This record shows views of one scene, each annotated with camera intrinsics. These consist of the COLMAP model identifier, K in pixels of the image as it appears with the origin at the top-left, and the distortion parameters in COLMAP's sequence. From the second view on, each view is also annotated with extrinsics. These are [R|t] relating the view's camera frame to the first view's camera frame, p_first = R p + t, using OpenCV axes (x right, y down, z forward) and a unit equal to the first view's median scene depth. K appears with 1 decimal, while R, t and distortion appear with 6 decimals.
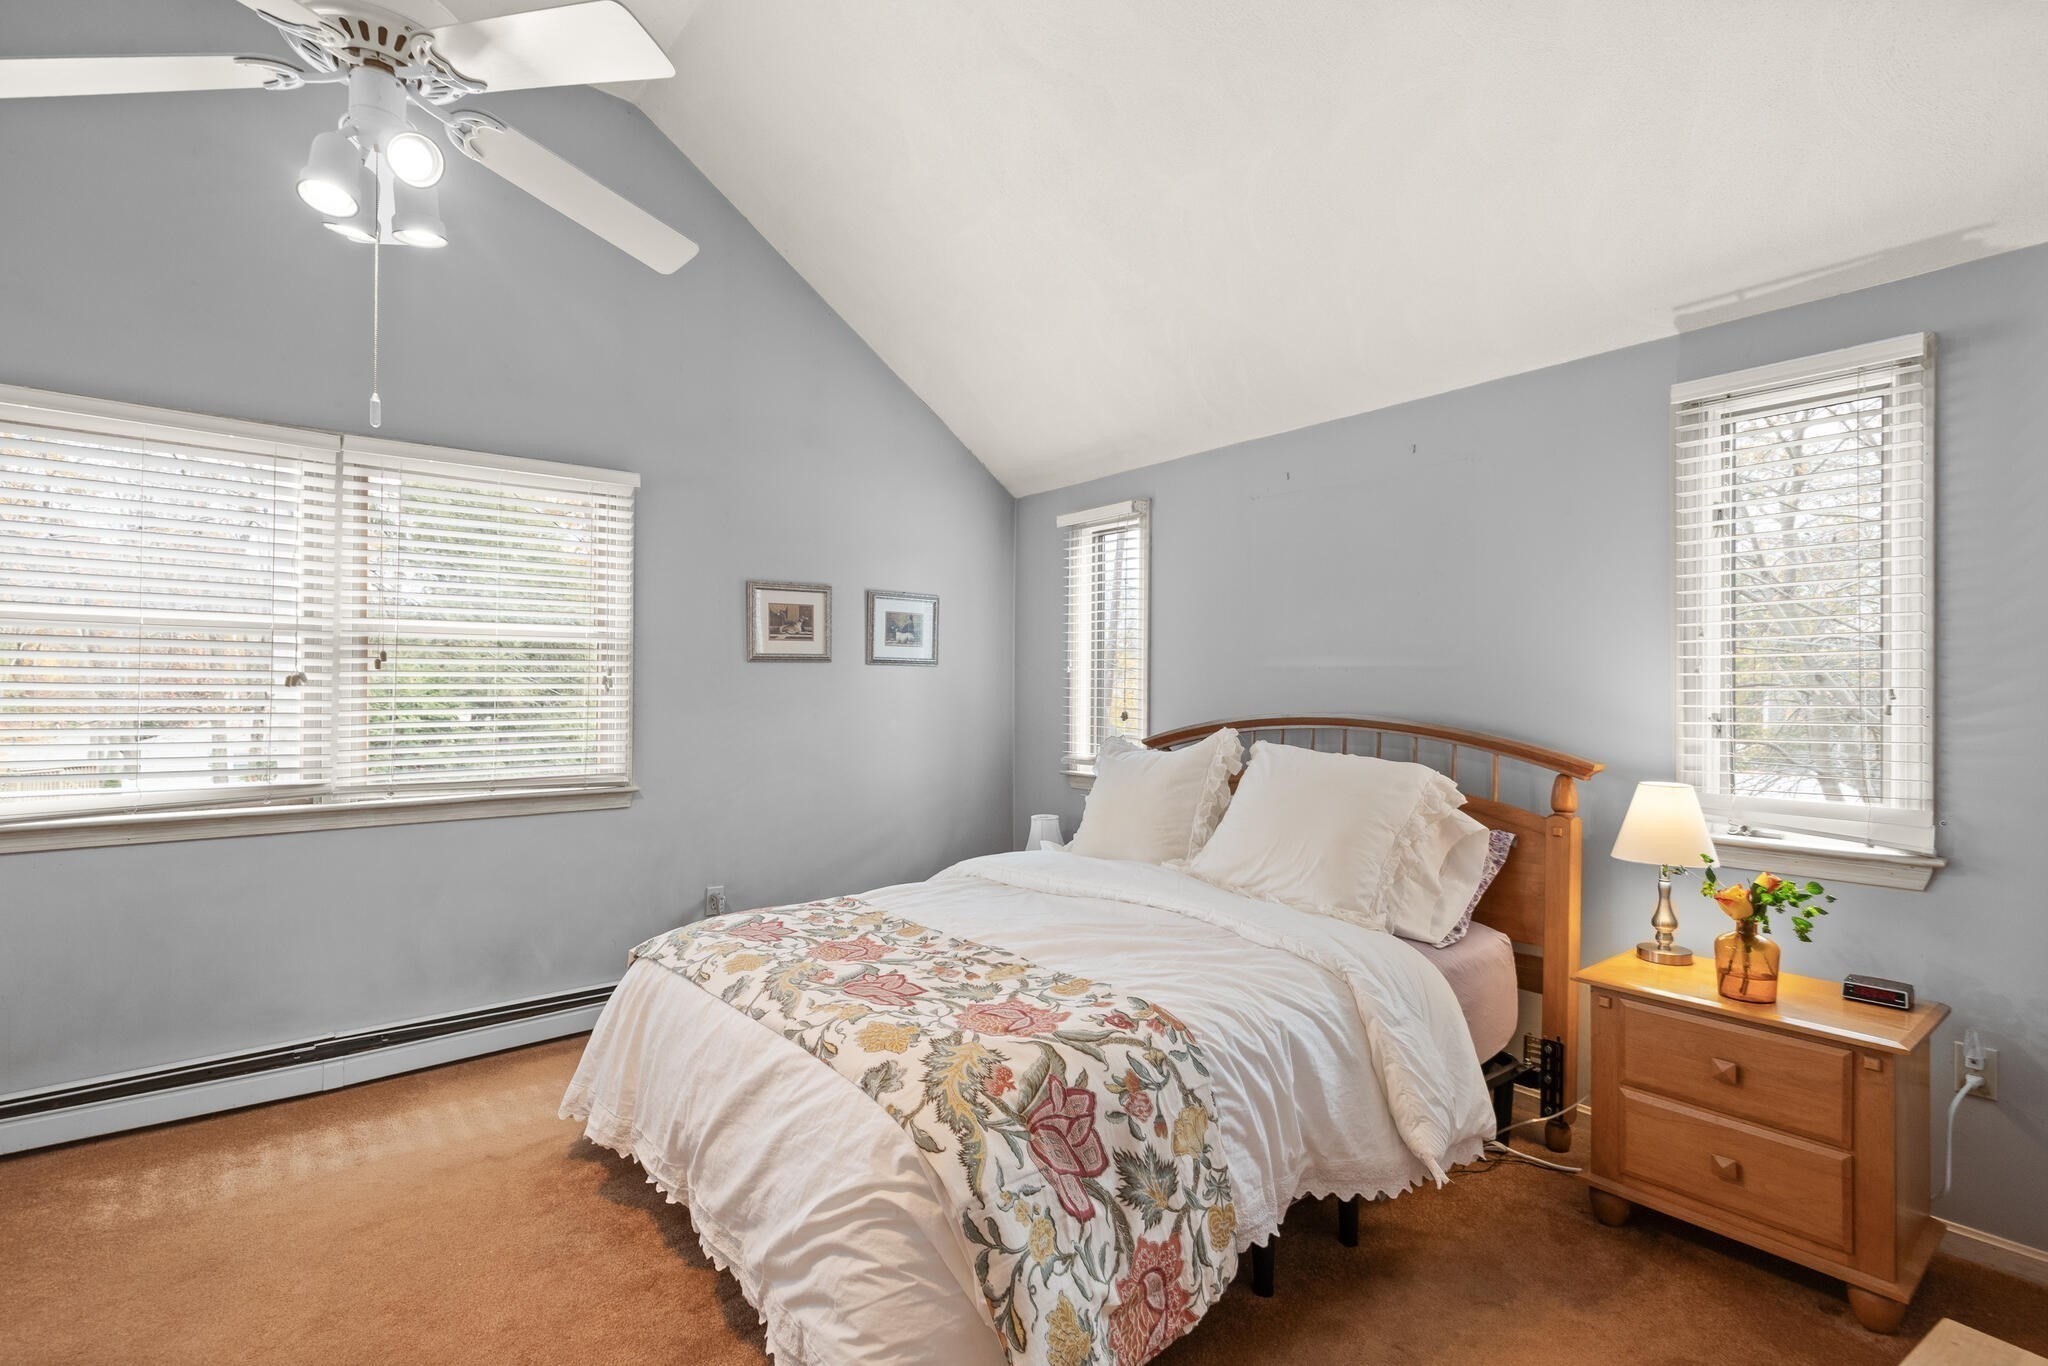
lens RADIAL K [[974.0, 0, 1028.9], [0, 974.0, 692.1], [0, 0, 1]] dist [-0.000693, -0.000061]
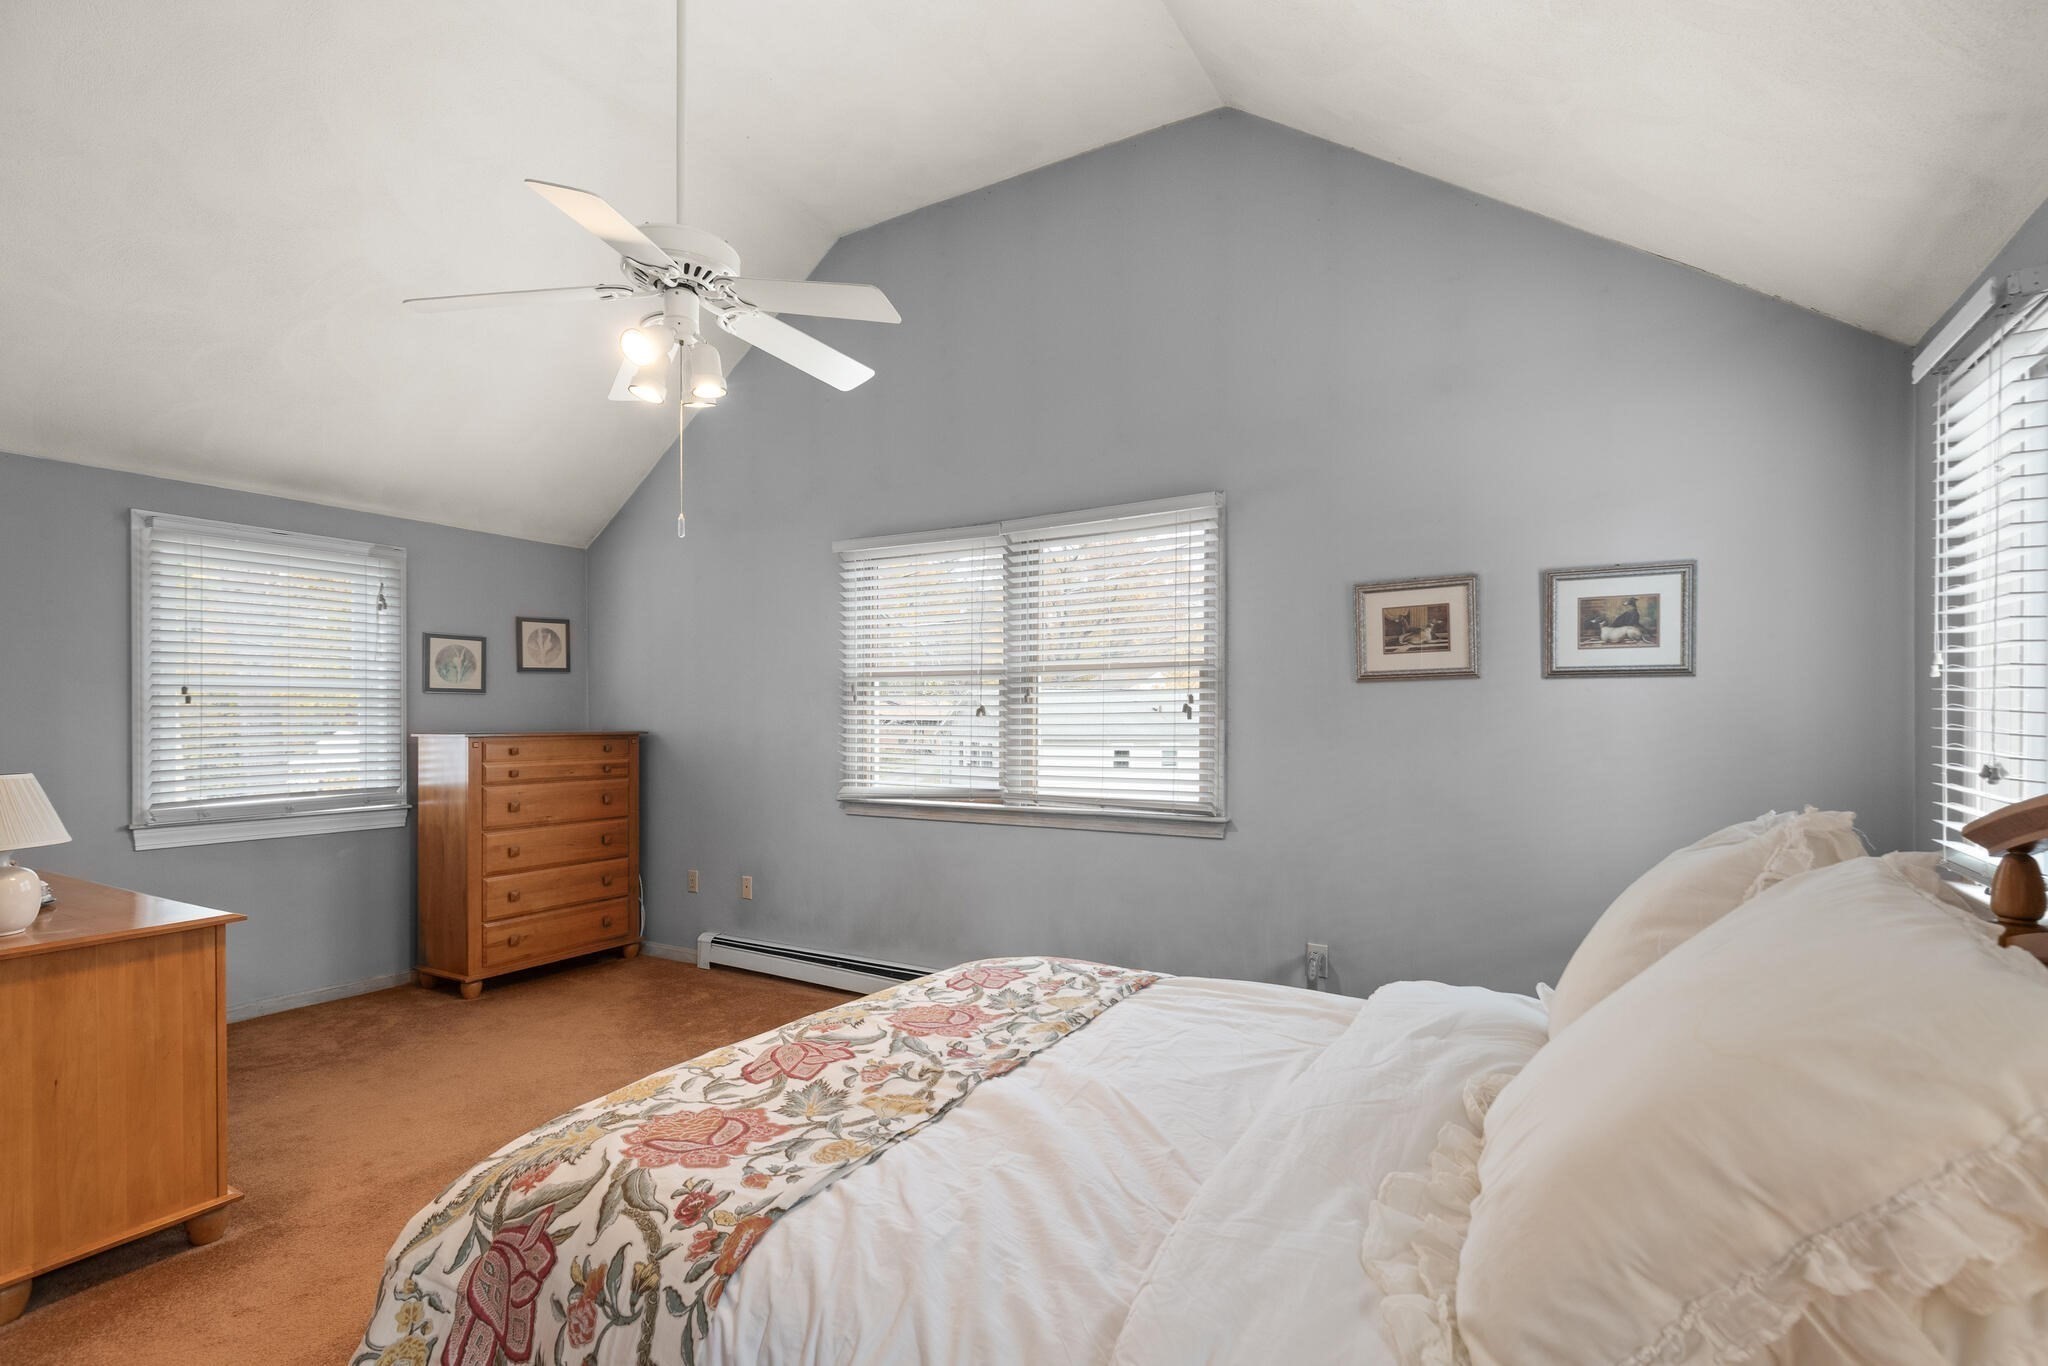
lens RADIAL K [[940.9, 0, 1020.2], [0, 940.9, 726.7], [0, 0, 1]] dist [0.016130, -0.000265]
pose [[0.333288, 0.008232, -0.942789, 0.767843], [0.003705, 0.999943, 0.010041, -0.005870], [0.942818, -0.006840, 0.333238, 0.960627]]
